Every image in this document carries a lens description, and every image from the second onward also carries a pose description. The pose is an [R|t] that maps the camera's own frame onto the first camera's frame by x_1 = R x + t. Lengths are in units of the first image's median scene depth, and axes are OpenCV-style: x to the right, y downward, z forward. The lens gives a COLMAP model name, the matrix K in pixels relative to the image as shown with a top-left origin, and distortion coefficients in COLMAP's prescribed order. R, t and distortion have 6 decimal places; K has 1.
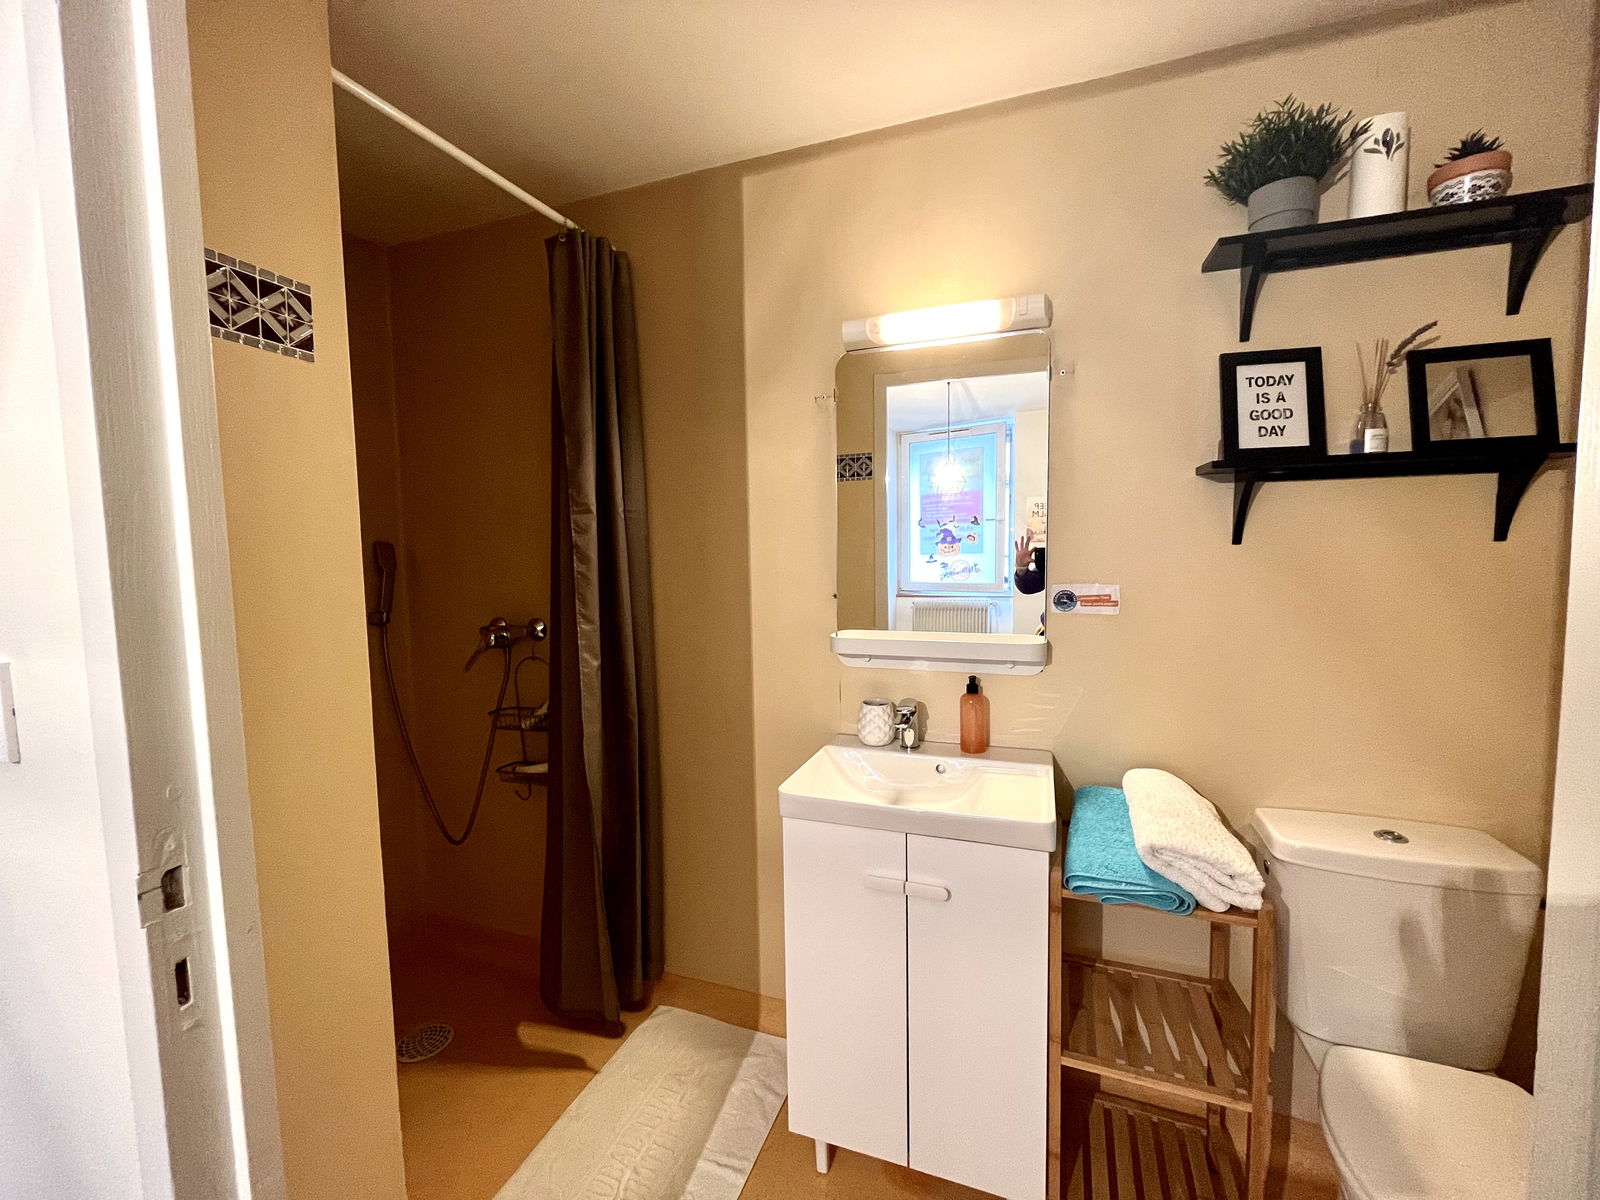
lens RADIAL K [[653.1, 0, 804.4], [0, 653.1, 600.1], [0, 0, 1]] dist [-0.001282, -0.000198]
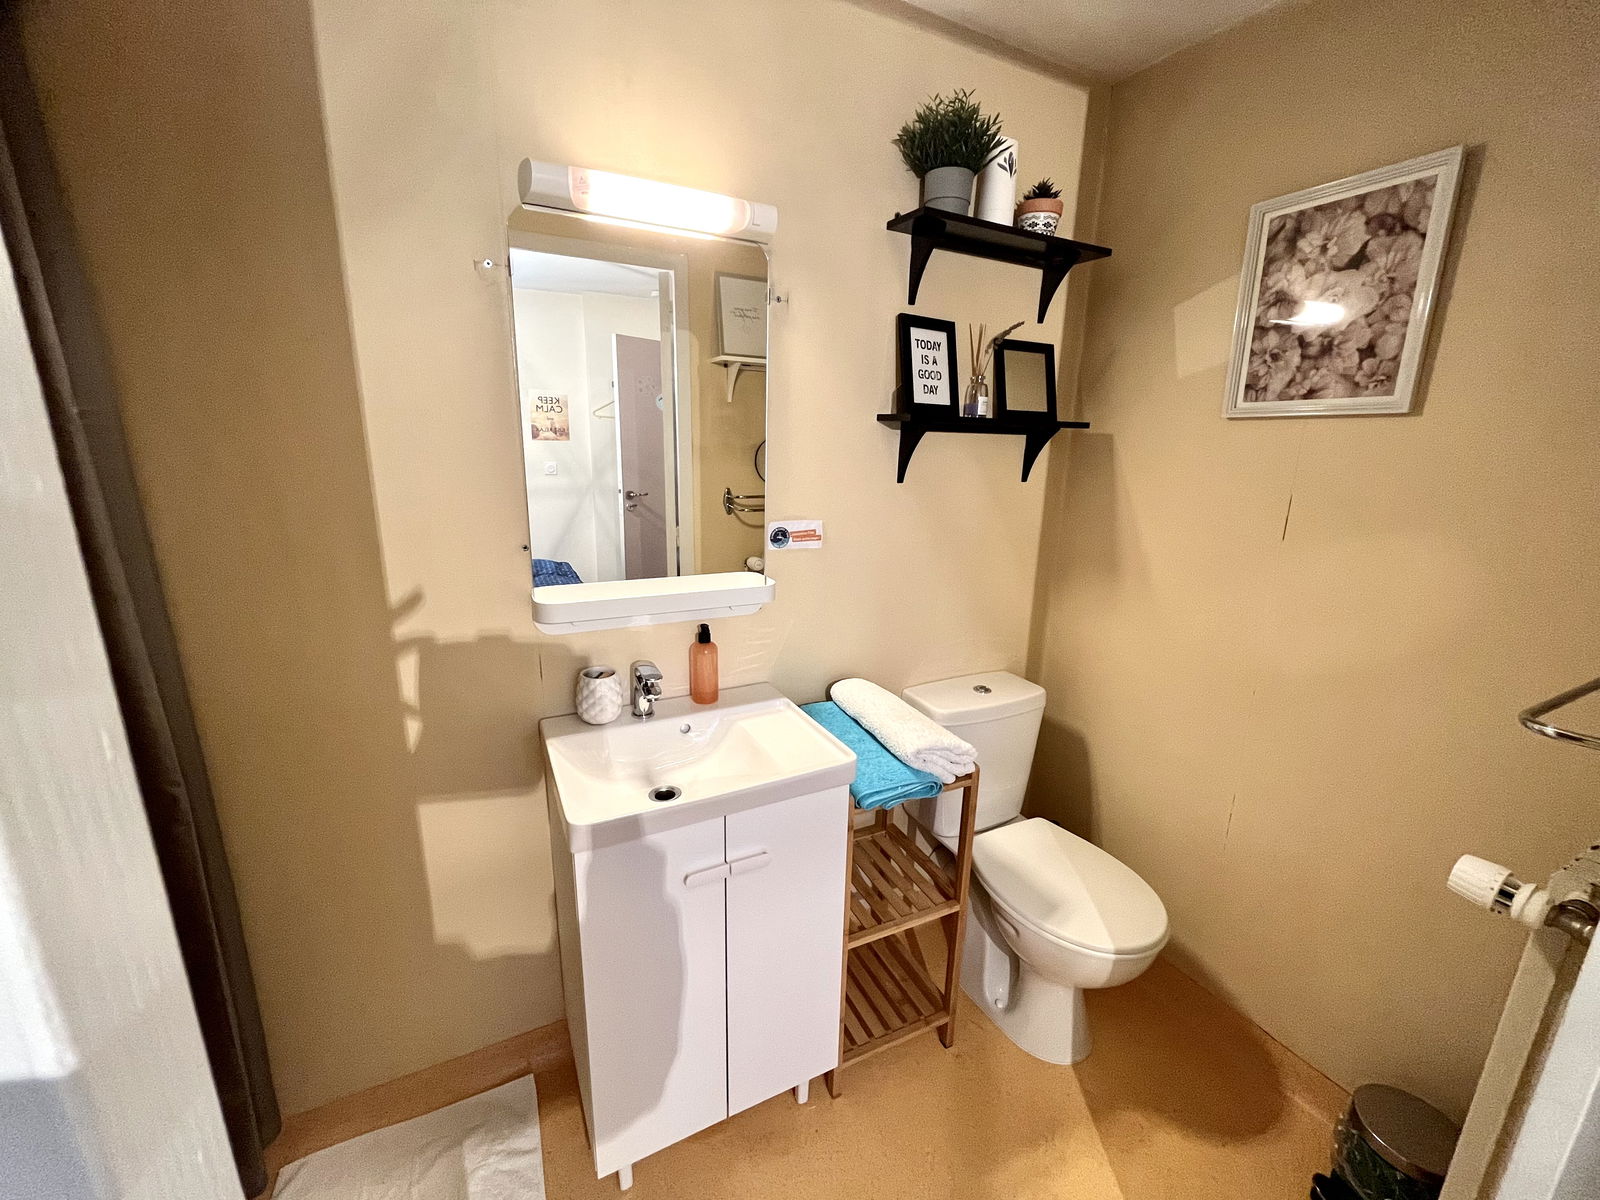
lens RADIAL K [[653.1, 0, 798.1], [0, 653.1, 598.7], [0, 0, 1]] dist [-0.001282, -0.000198]
pose [[0.683814, -0.144190, 0.715268, -0.368525], [0.019881, 0.983598, 0.179276, -0.099332], [-0.729385, -0.108371, 0.675465, 0.320480]]
